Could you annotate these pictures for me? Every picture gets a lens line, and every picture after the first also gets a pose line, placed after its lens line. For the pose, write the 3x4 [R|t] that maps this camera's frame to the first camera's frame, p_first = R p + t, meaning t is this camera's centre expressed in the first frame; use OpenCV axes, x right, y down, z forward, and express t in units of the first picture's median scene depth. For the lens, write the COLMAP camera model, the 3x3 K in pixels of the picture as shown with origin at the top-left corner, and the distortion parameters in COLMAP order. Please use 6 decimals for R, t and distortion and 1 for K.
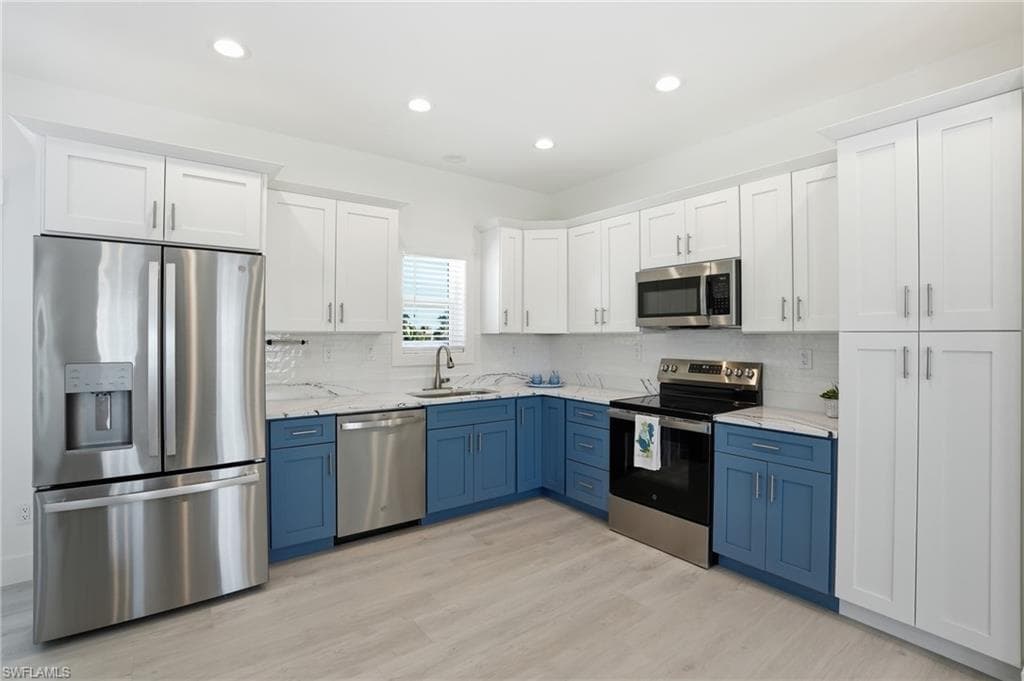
lens RADIAL K [[474.2, 0, 510.6], [0, 474.2, 337.1], [0, 0, 1]] dist [-0.069313, 0.024347]
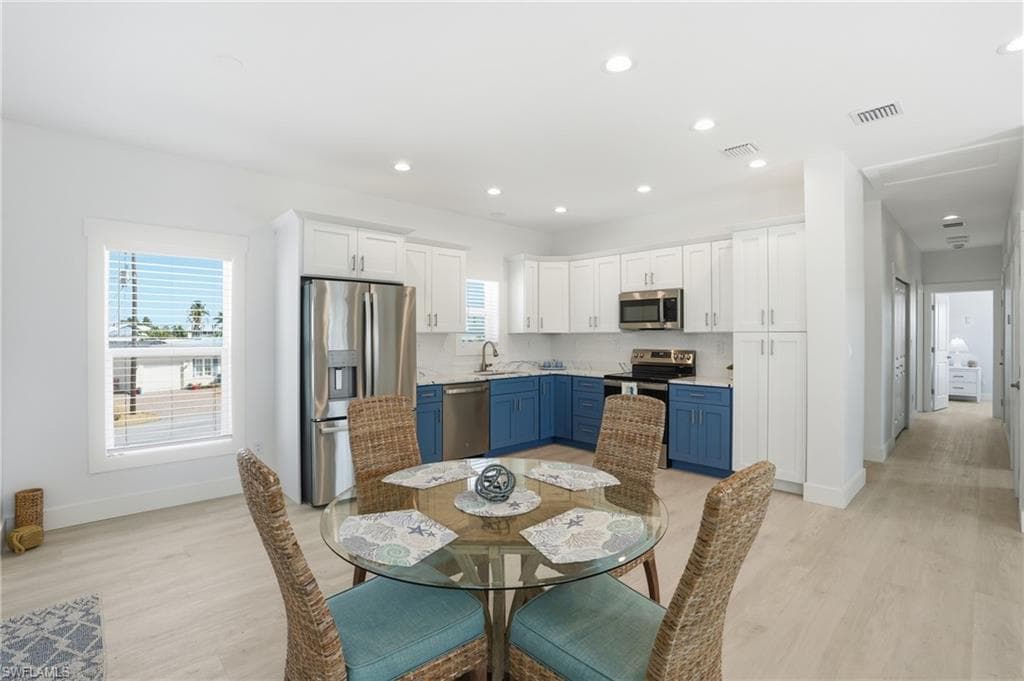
lens RADIAL K [[474.2, 0, 510.6], [0, 474.2, 337.1], [0, 0, 1]] dist [-0.069313, 0.024347]
pose [[0.992774, -0.003297, 0.119952, -0.328721], [0.002991, 0.999992, 0.002733, 0.000956], [-0.119960, -0.002355, 0.992776, -0.611141]]
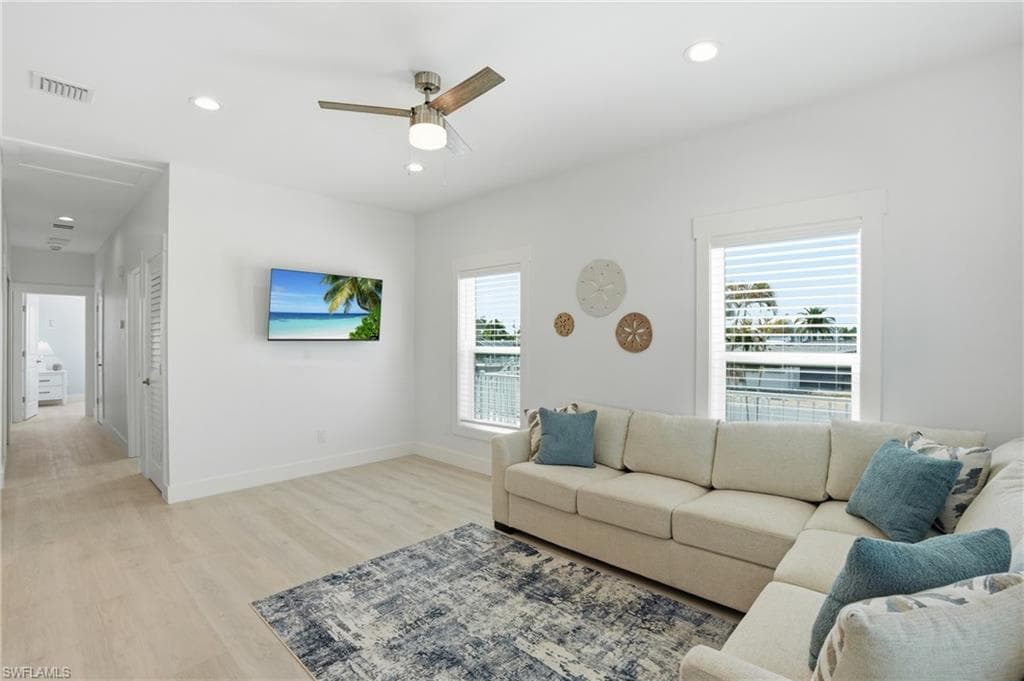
lens RADIAL K [[474.2, 0, 510.6], [0, 474.2, 337.1], [0, 0, 1]] dist [-0.069313, 0.024347]
pose [[-0.180851, 0.002696, 0.983507, -0.435171], [-0.000727, 0.999996, -0.002875, 0.002646], [-0.983510, -0.001234, -0.180848, -0.418317]]
